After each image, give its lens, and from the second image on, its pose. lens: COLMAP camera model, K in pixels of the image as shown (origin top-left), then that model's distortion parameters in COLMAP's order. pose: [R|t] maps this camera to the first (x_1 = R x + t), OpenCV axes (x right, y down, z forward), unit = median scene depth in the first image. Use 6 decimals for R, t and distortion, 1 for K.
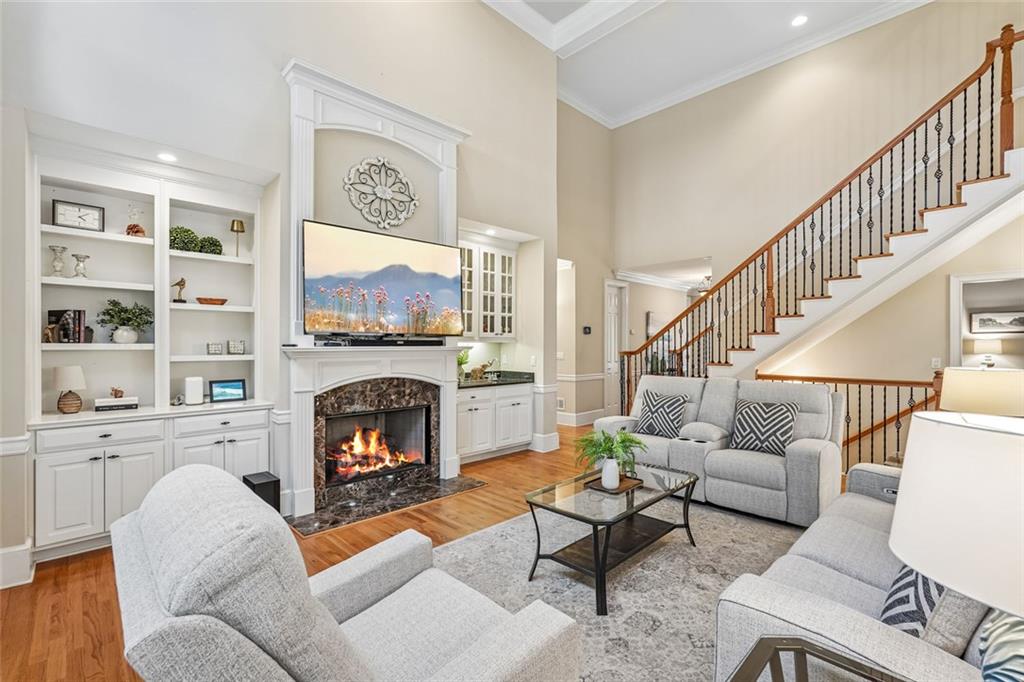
lens RADIAL K [[455.6, 0, 510.4], [0, 455.6, 341.3], [0, 0, 1]] dist [-0.008448, 0.006253]
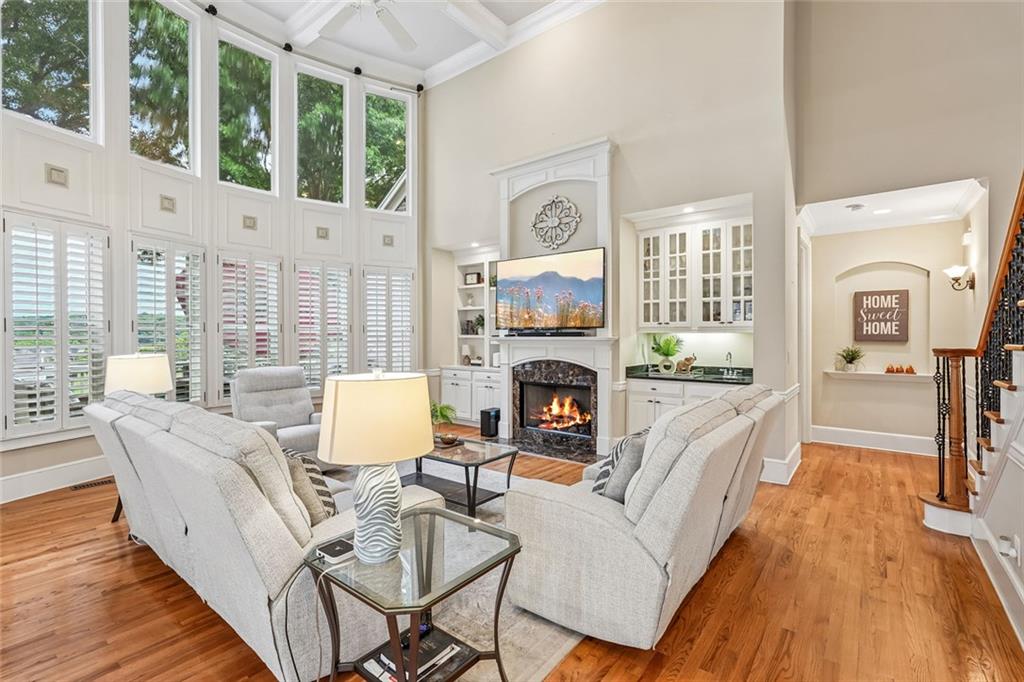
lens RADIAL K [[455.6, 0, 511.0], [0, 455.6, 333.6], [0, 0, 1]] dist [-0.008448, 0.006253]
pose [[0.142108, -0.005578, -0.989835, 1.016736], [0.007739, 0.999960, -0.004524, 0.007065], [0.989821, -0.007017, 0.142146, 0.672877]]
